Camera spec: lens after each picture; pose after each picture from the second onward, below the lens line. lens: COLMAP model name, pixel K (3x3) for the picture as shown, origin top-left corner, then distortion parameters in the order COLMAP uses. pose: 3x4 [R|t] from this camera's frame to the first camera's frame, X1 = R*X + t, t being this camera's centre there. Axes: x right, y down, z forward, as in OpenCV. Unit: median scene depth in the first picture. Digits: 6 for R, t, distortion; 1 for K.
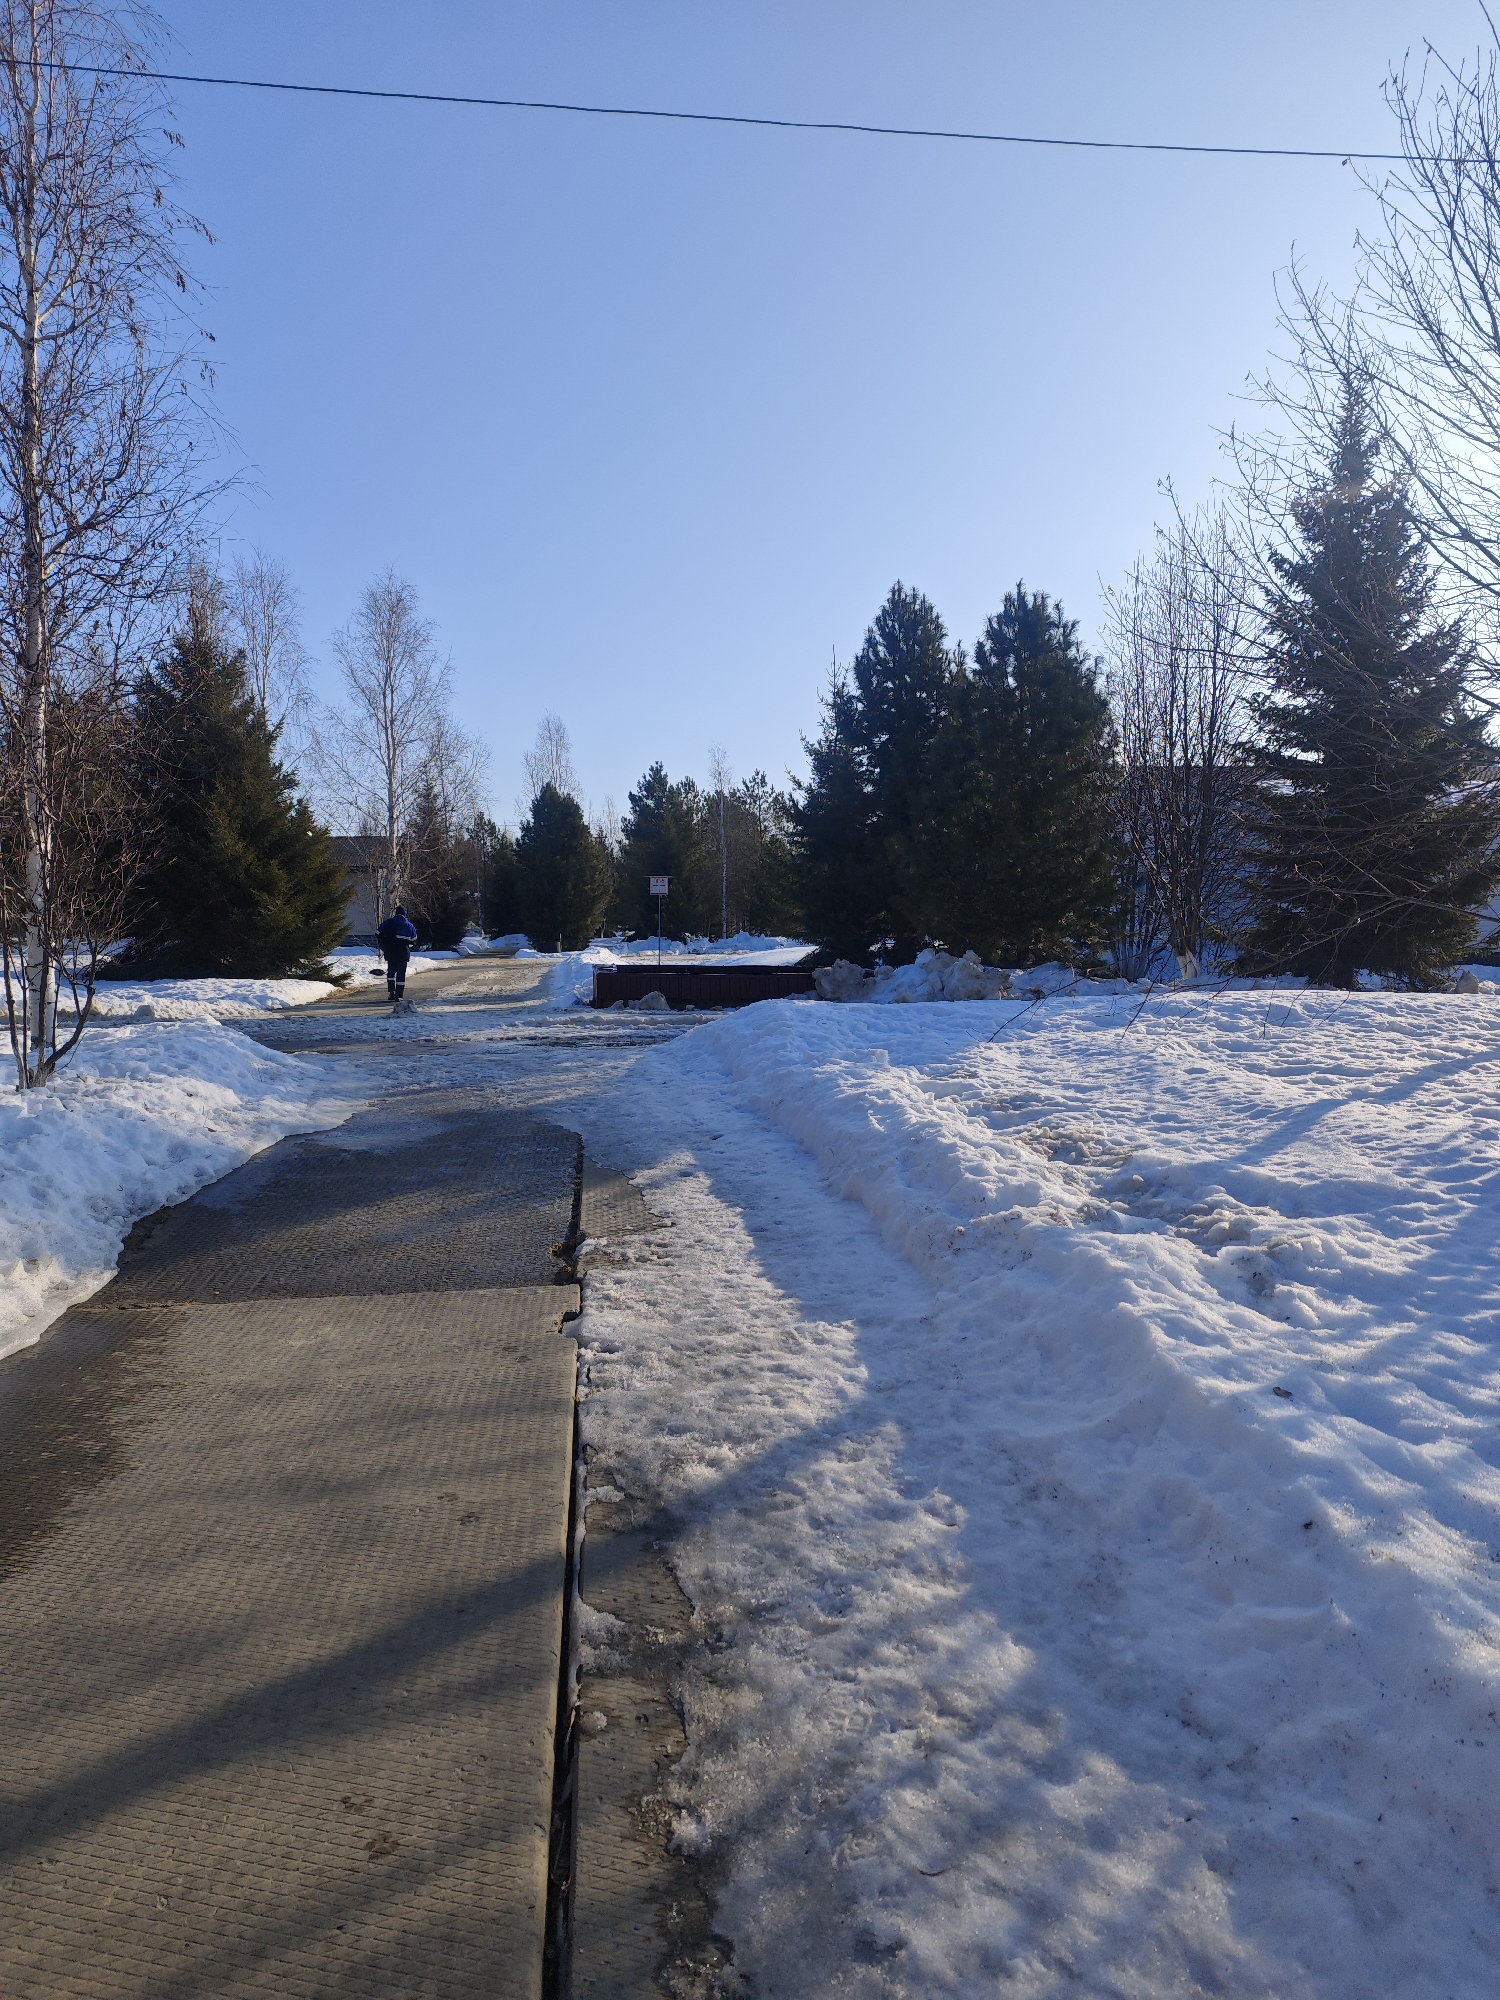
lens RADIAL K [[1370.8, 0, 750.0], [0, 1370.8, 1000.0], [0, 0, 1]] dist [0.117053, -0.200307]
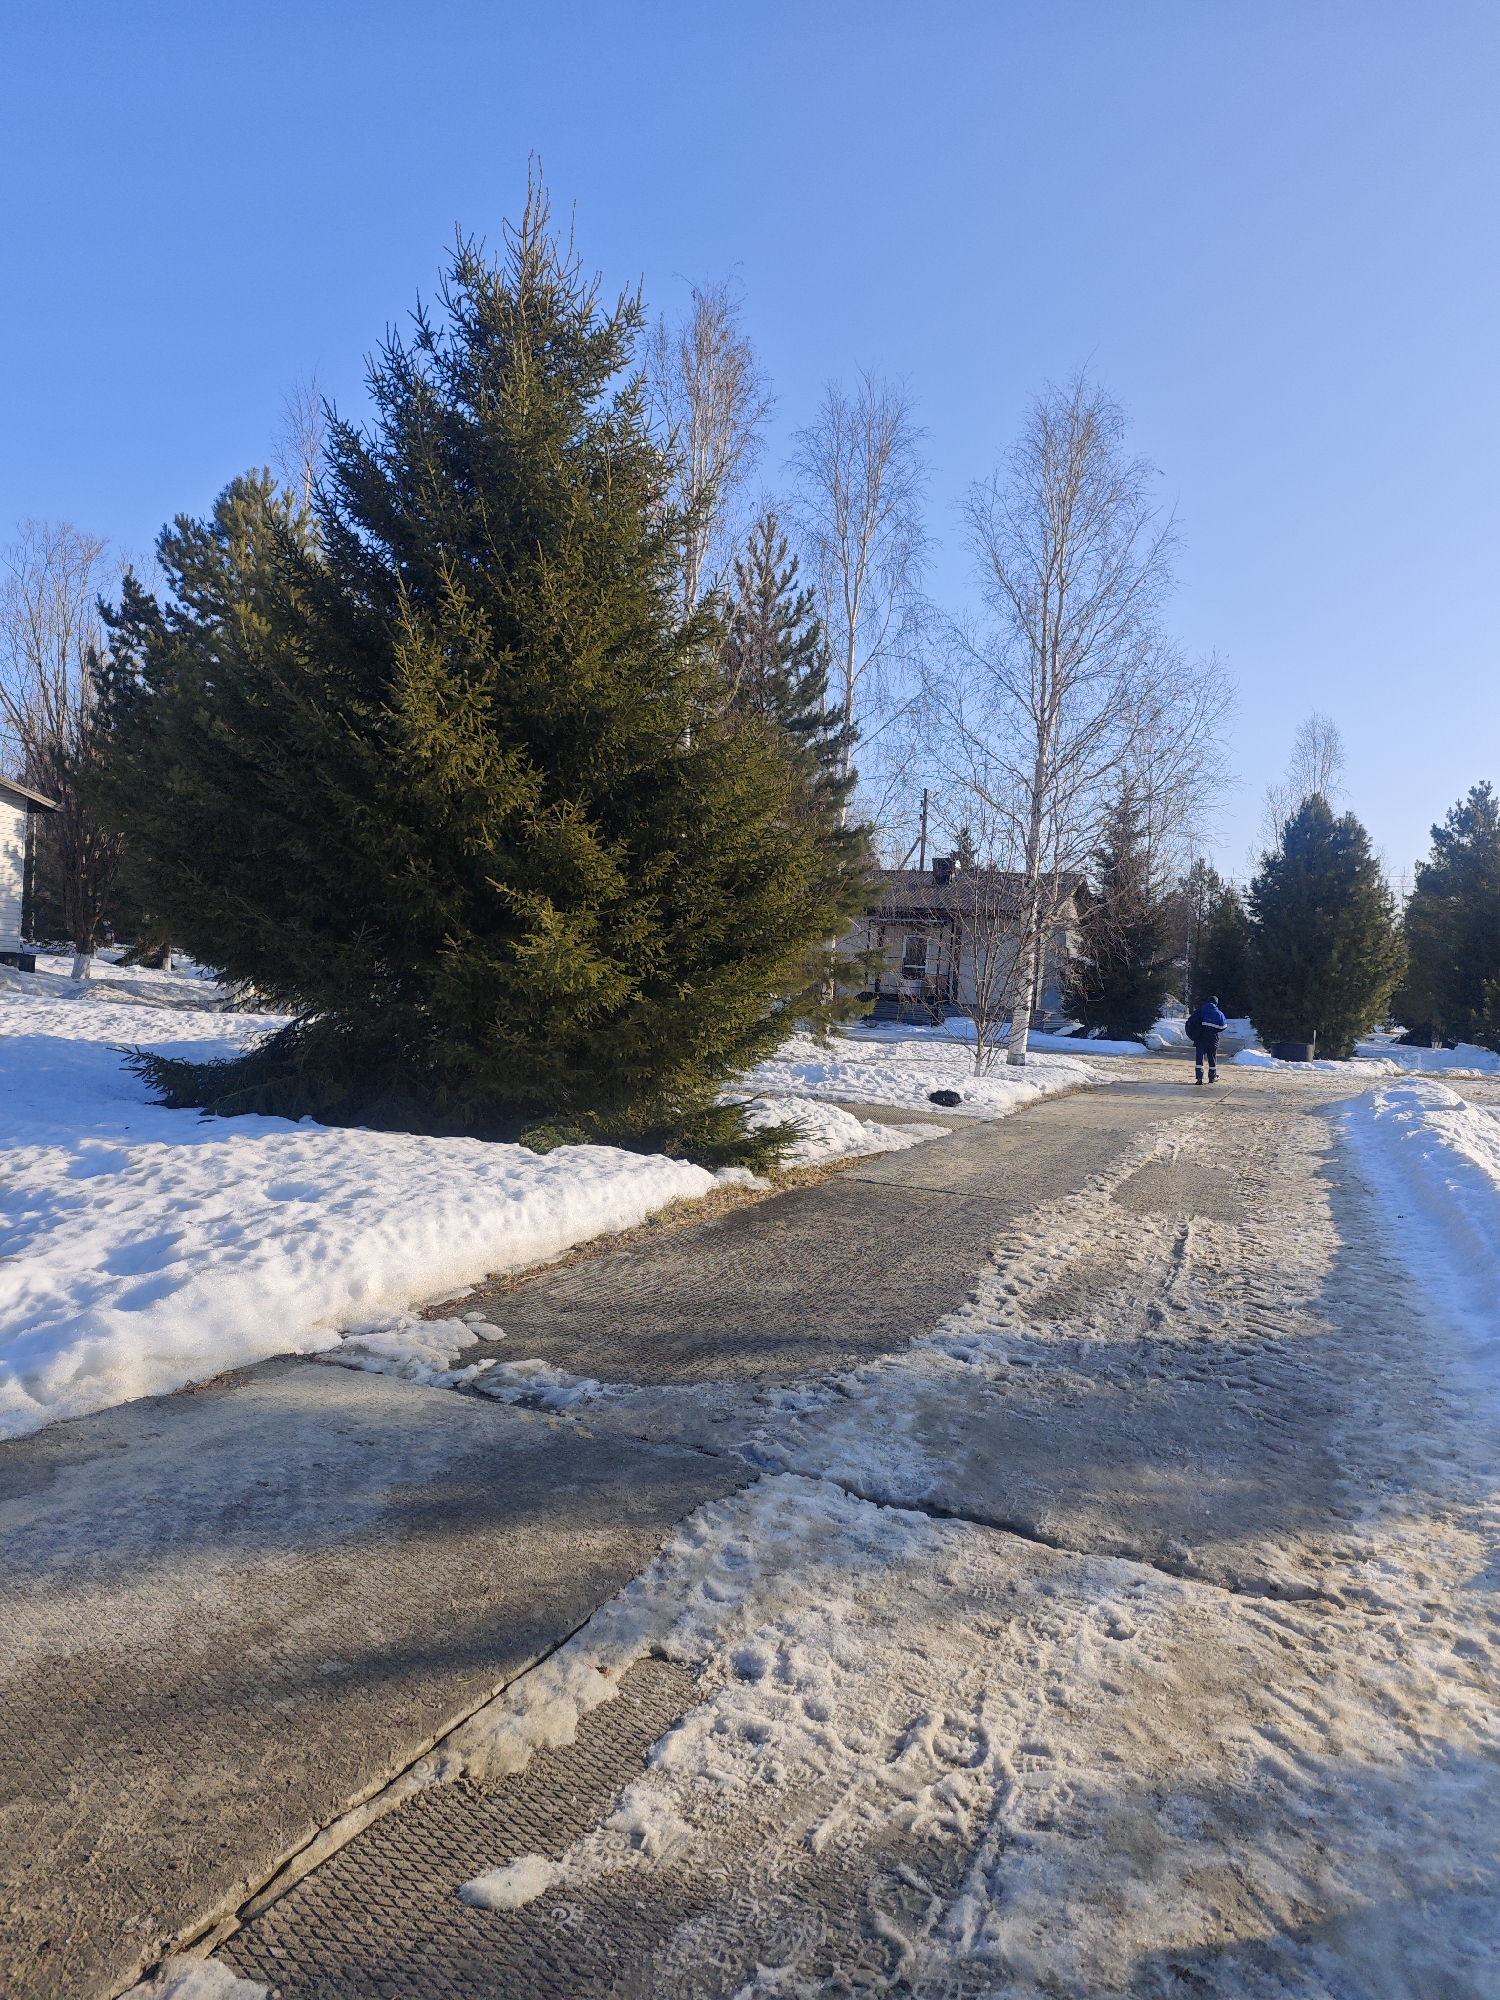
lens RADIAL K [[1370.8, 0, 750.0], [0, 1370.8, 1000.0], [0, 0, 1]] dist [0.117053, -0.200307]
pose [[0.874754, 0.078004, -0.478248, -0.058872], [-0.100949, 0.994639, -0.022415, -0.020873], [0.473936, 0.067886, 0.877939, 0.311031]]
